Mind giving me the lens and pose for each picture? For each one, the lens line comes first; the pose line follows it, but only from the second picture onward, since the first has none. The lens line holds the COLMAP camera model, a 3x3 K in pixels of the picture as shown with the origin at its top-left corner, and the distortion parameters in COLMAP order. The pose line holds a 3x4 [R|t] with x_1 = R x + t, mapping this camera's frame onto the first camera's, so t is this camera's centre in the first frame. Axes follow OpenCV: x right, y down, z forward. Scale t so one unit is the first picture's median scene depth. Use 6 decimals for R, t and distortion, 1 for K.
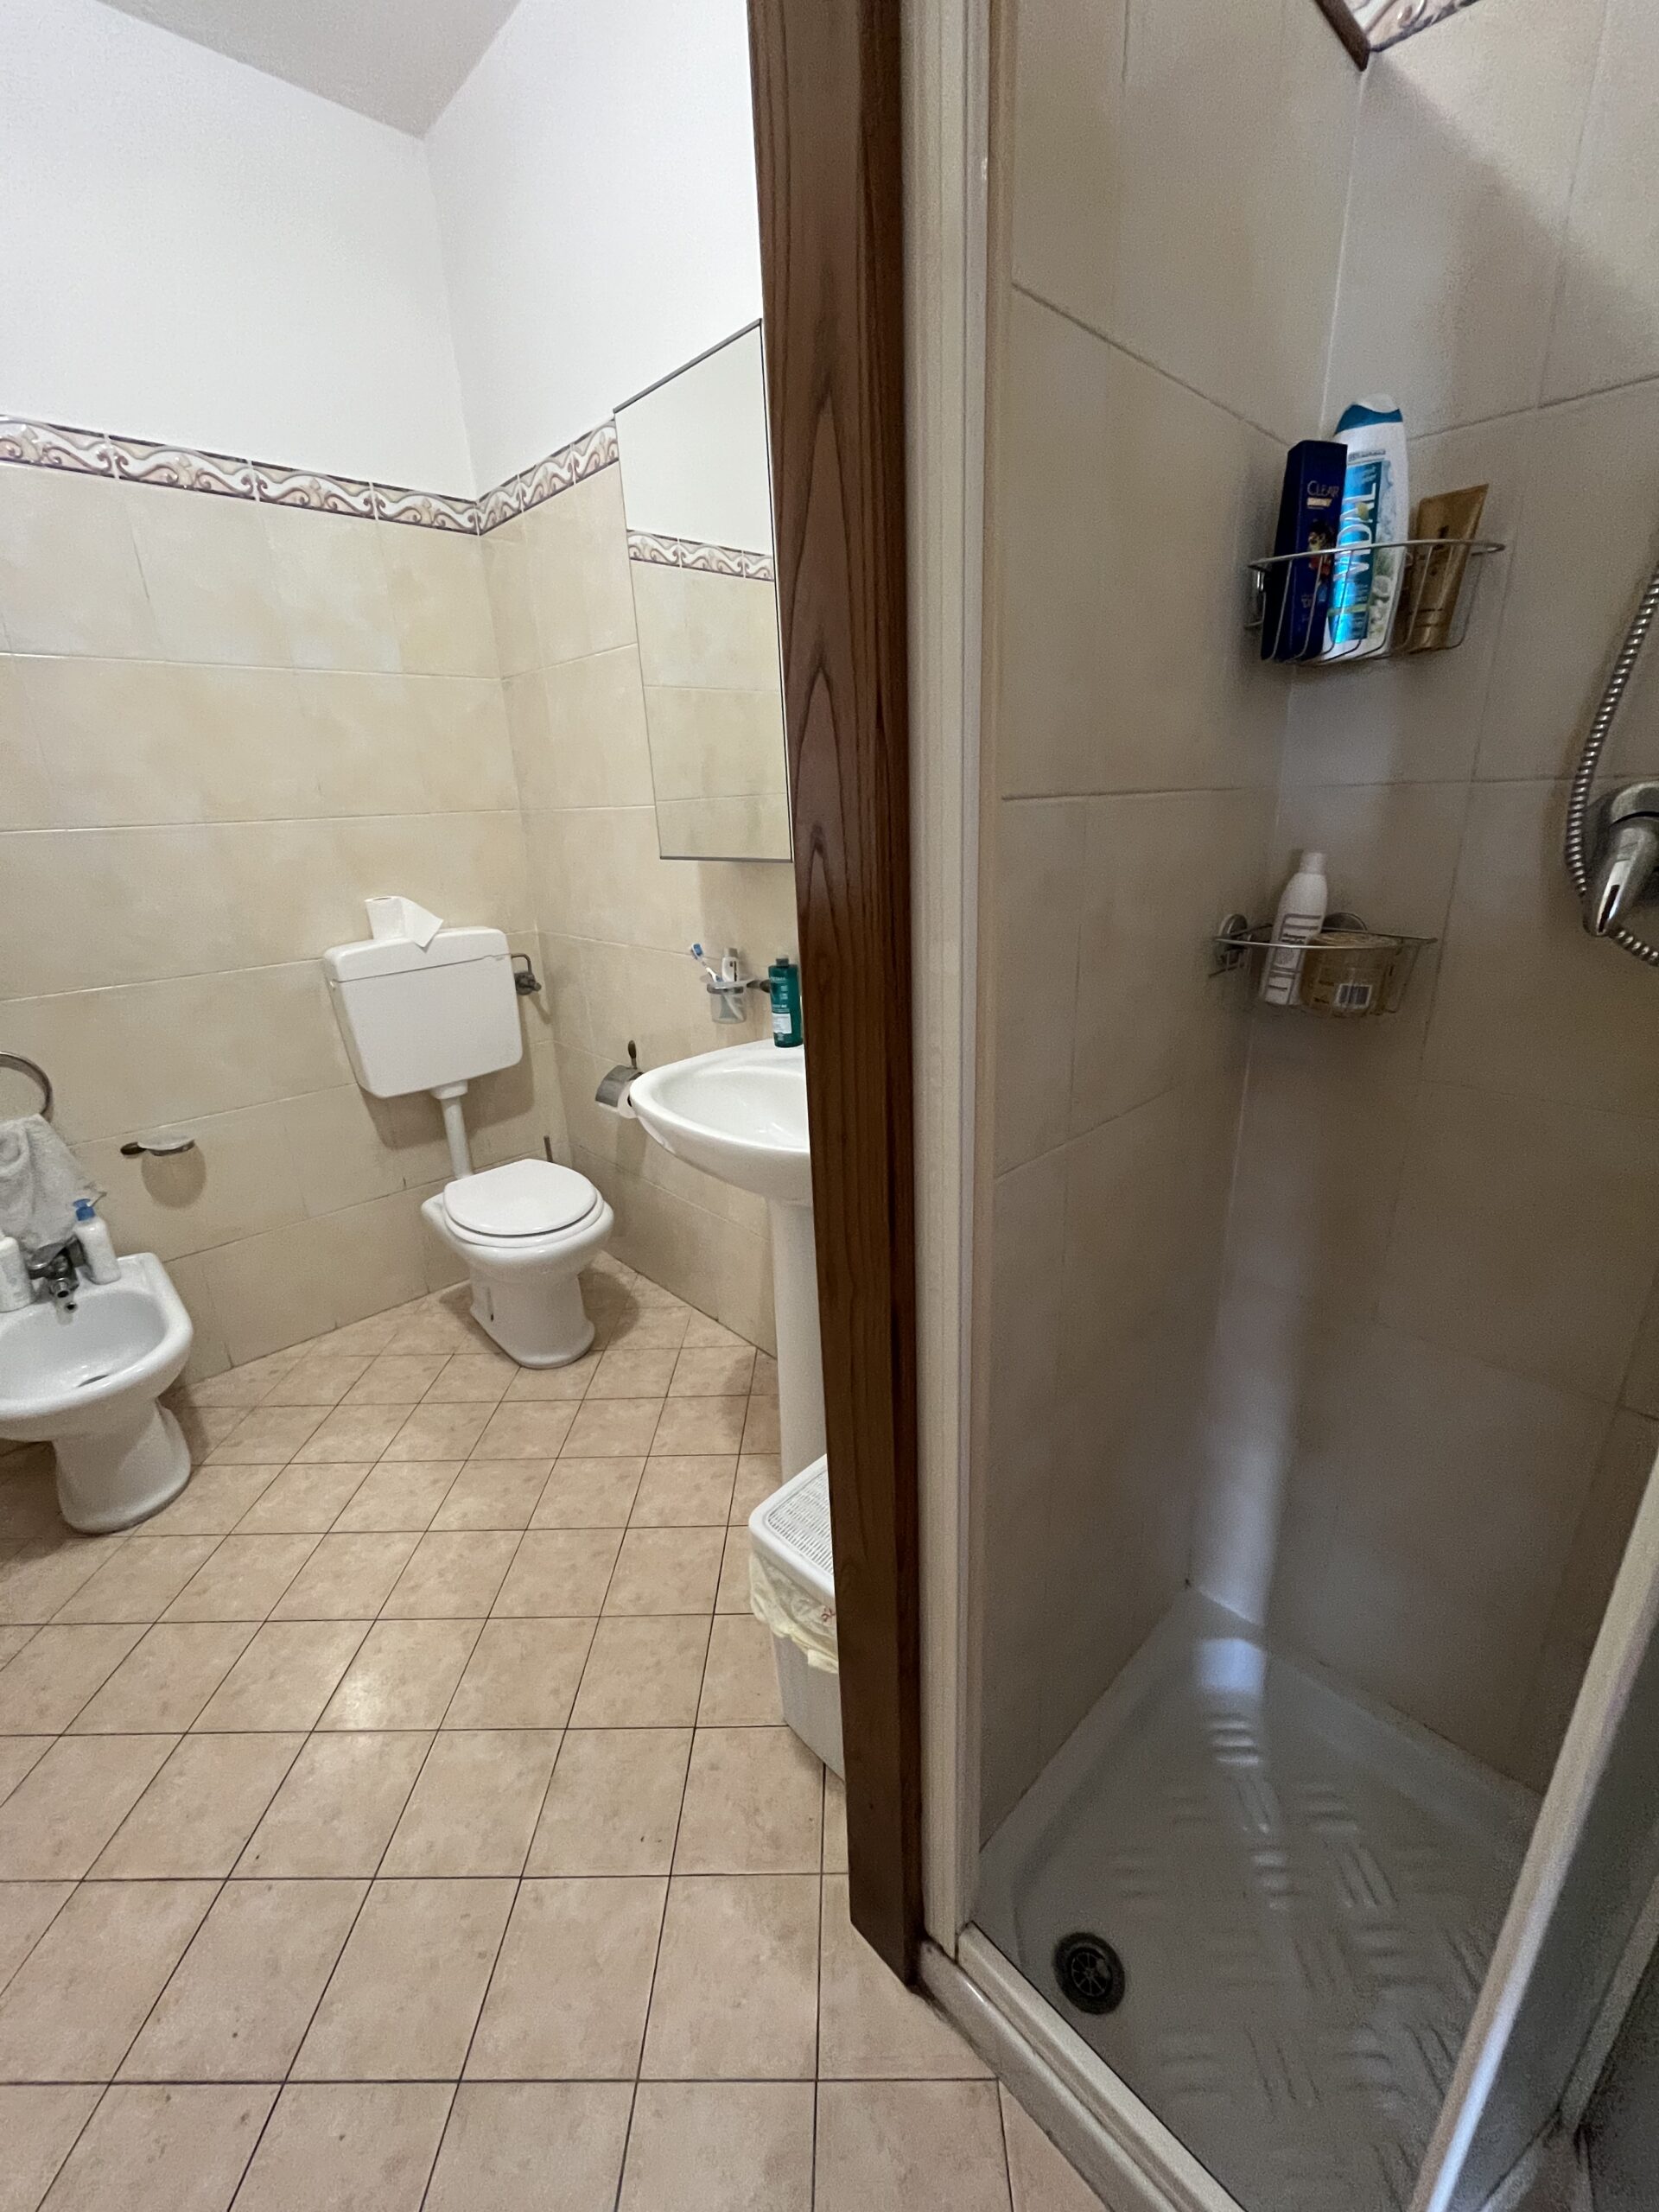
lens RADIAL K [[888.9, 0, 834.0], [0, 888.9, 1102.2], [0, 0, 1]] dist [-0.003371, 0.000850]
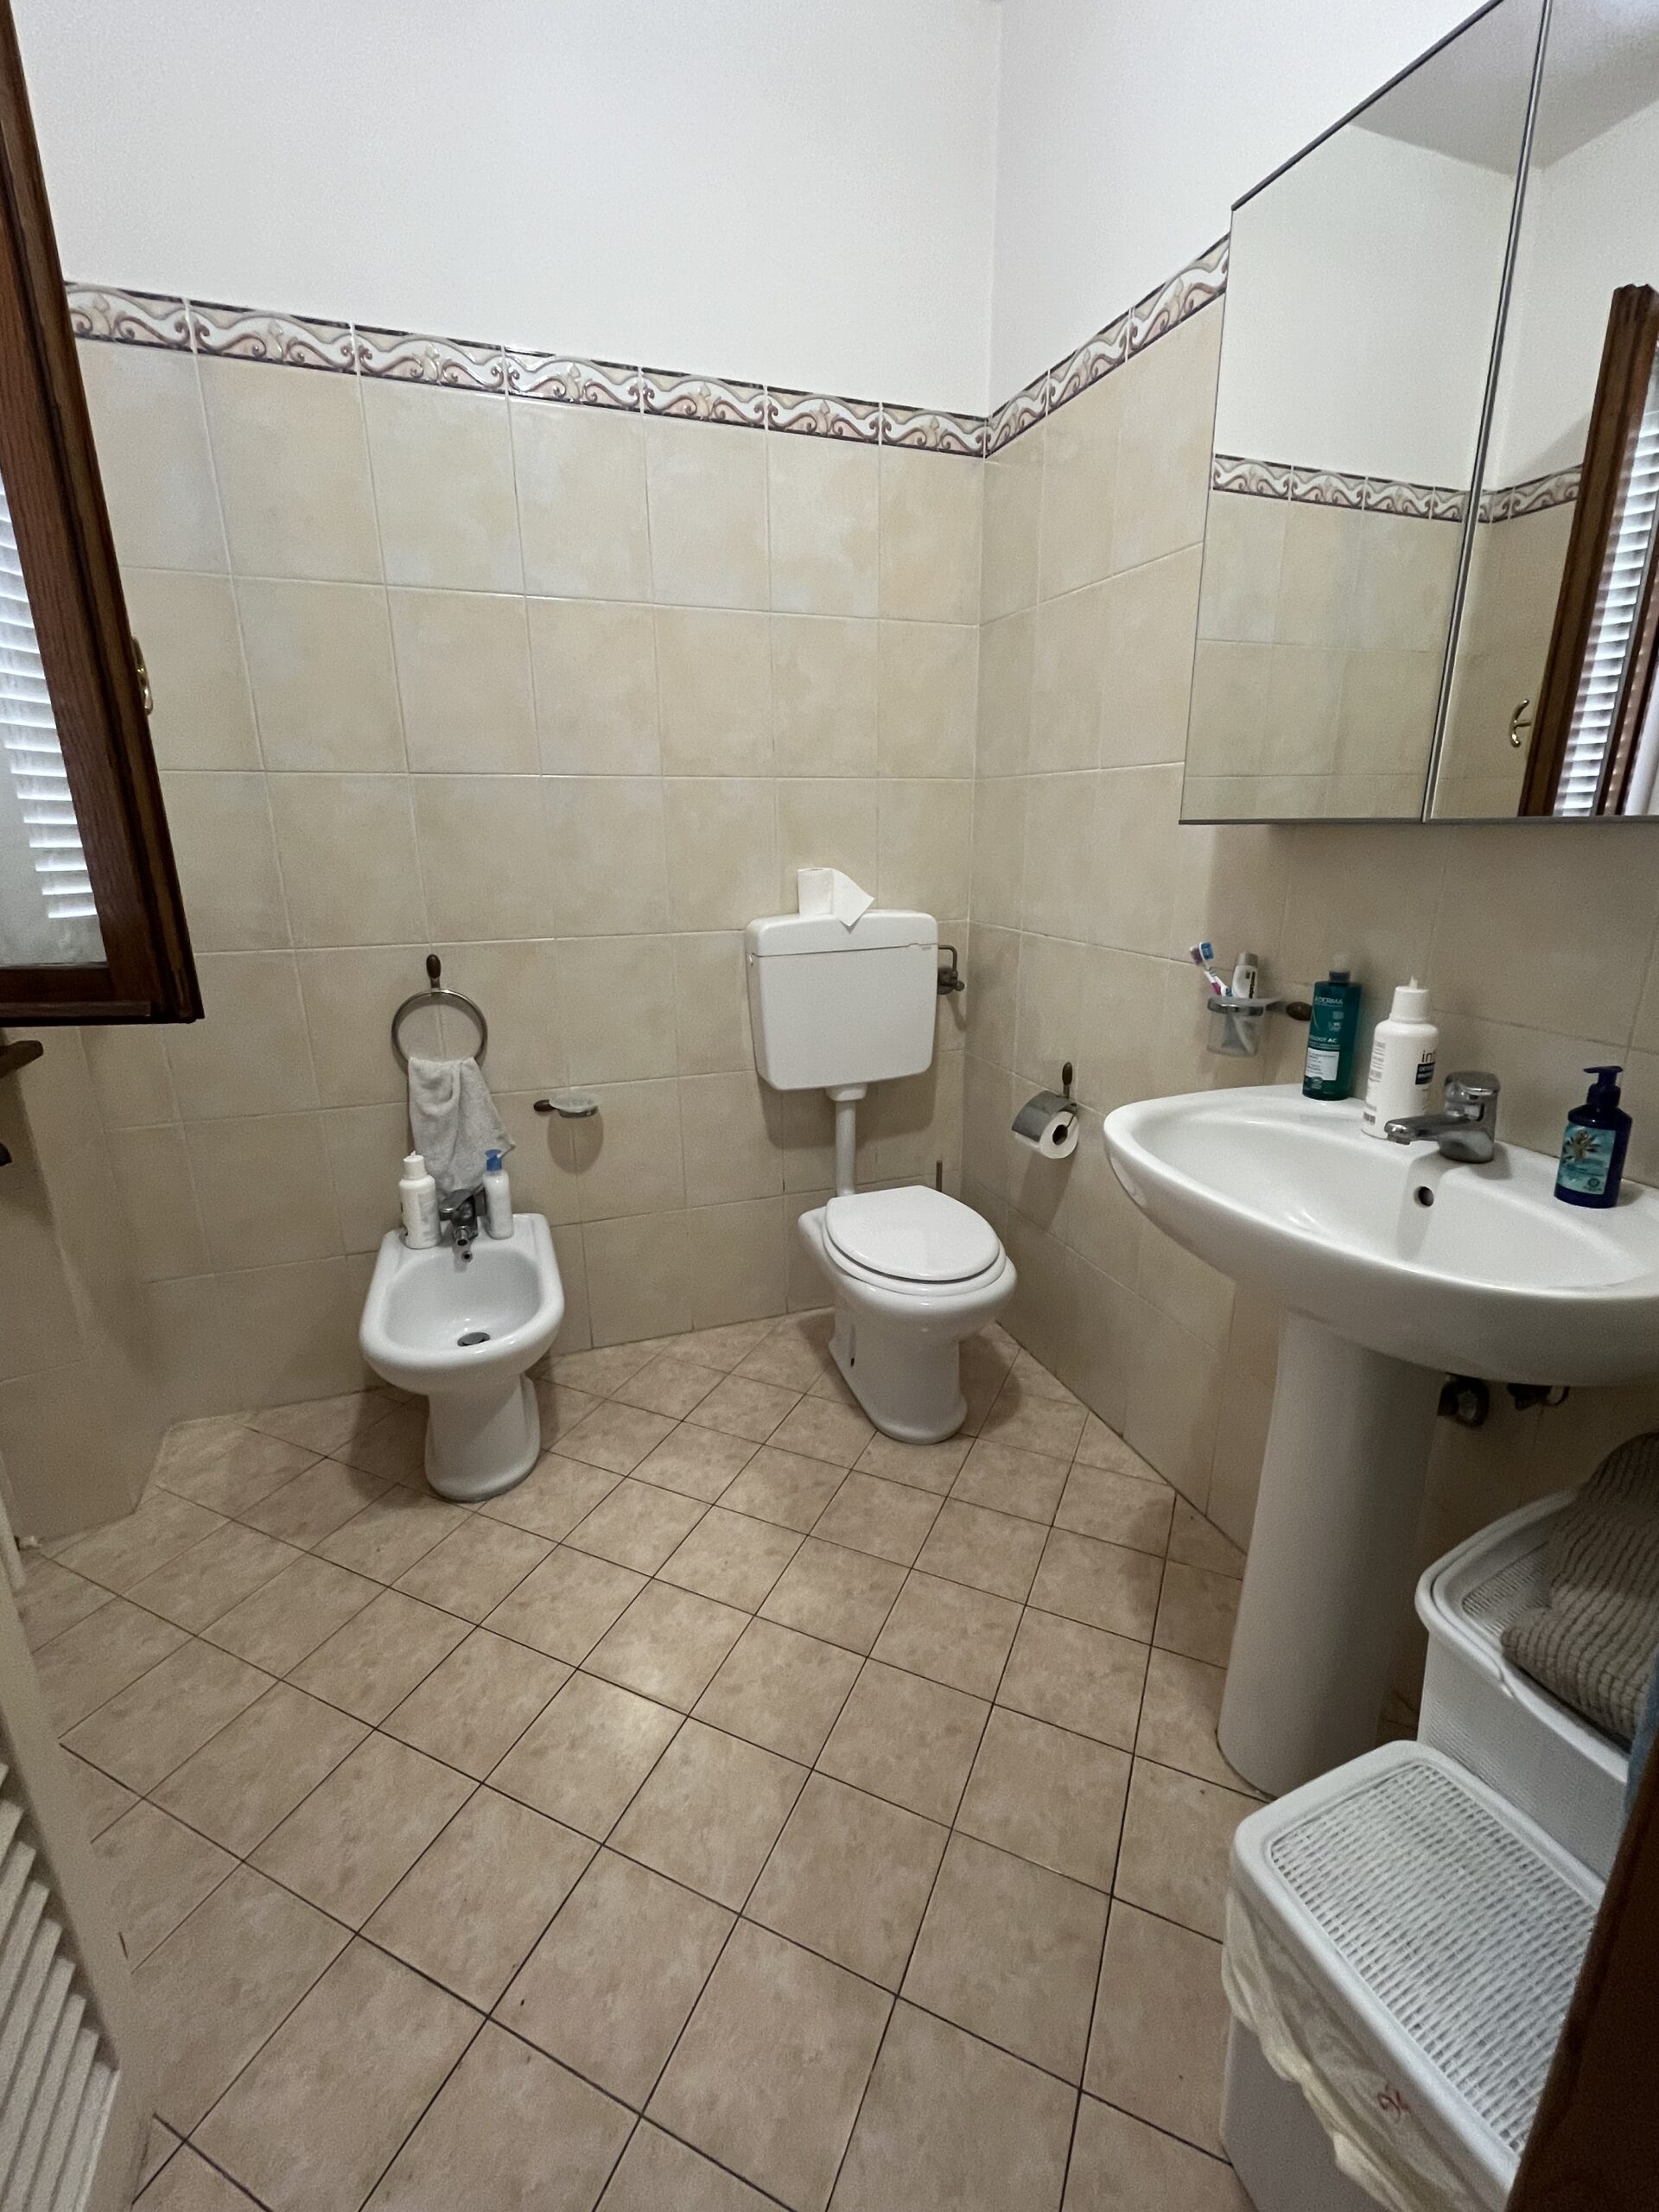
lens RADIAL K [[897.0, 0, 822.8], [0, 897.0, 1099.6], [0, 0, 1]] dist [-0.003523, 0.000251]
pose [[0.917786, 0.143500, -0.370240, -0.150128], [-0.157735, 0.987447, -0.008287, 0.005789], [0.364403, 0.066006, 0.928899, 0.201887]]
